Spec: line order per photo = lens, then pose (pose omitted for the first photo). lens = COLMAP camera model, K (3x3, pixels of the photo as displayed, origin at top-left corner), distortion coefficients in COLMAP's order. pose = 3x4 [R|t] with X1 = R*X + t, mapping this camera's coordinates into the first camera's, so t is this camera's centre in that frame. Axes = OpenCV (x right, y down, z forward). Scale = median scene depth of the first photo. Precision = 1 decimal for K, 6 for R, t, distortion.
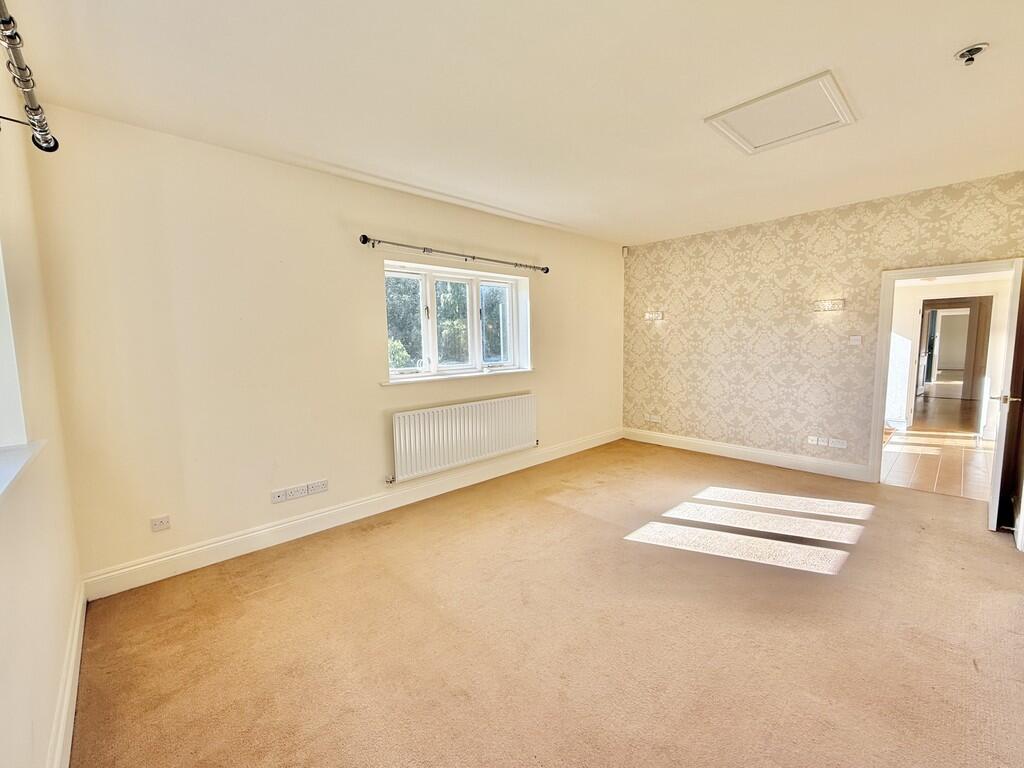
lens RADIAL K [[412.9, 0, 509.7], [0, 412.9, 385.2], [0, 0, 1]] dist [0.004234, -0.000140]
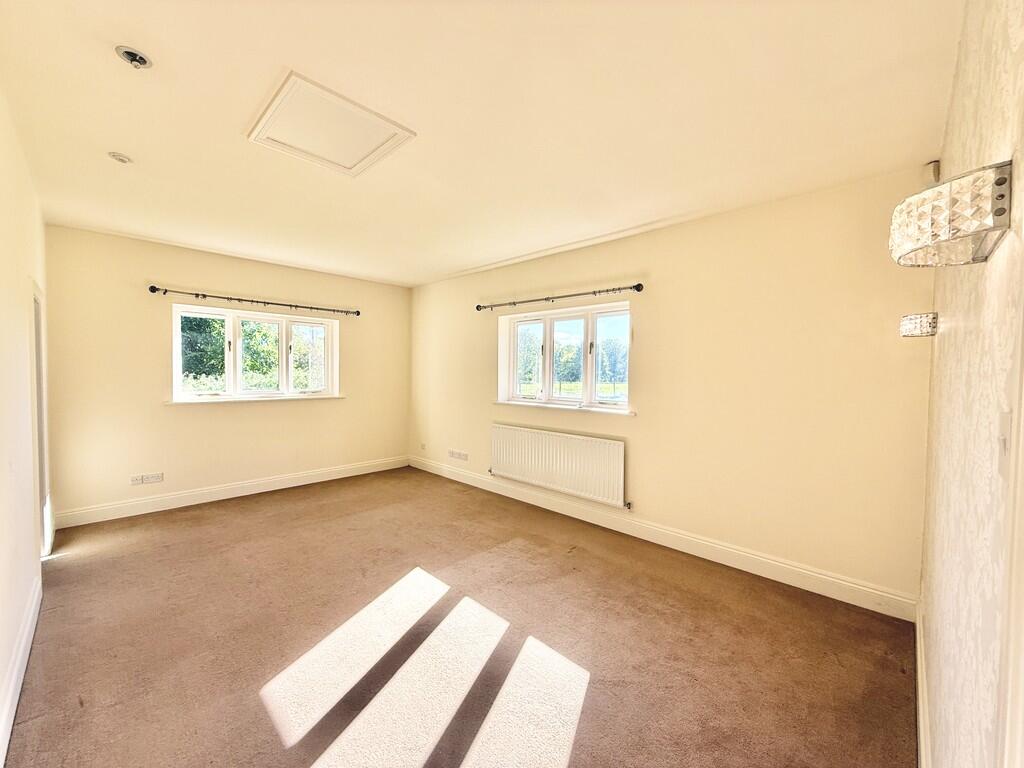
lens RADIAL K [[412.9, 0, 512.5], [0, 412.9, 378.6], [0, 0, 1]] dist [0.004234, -0.000140]
pose [[0.054319, 0.040197, -0.997714, 1.060562], [-0.115035, 0.992788, 0.033735, -0.131294], [0.991875, 0.112940, 0.058551, 0.907666]]
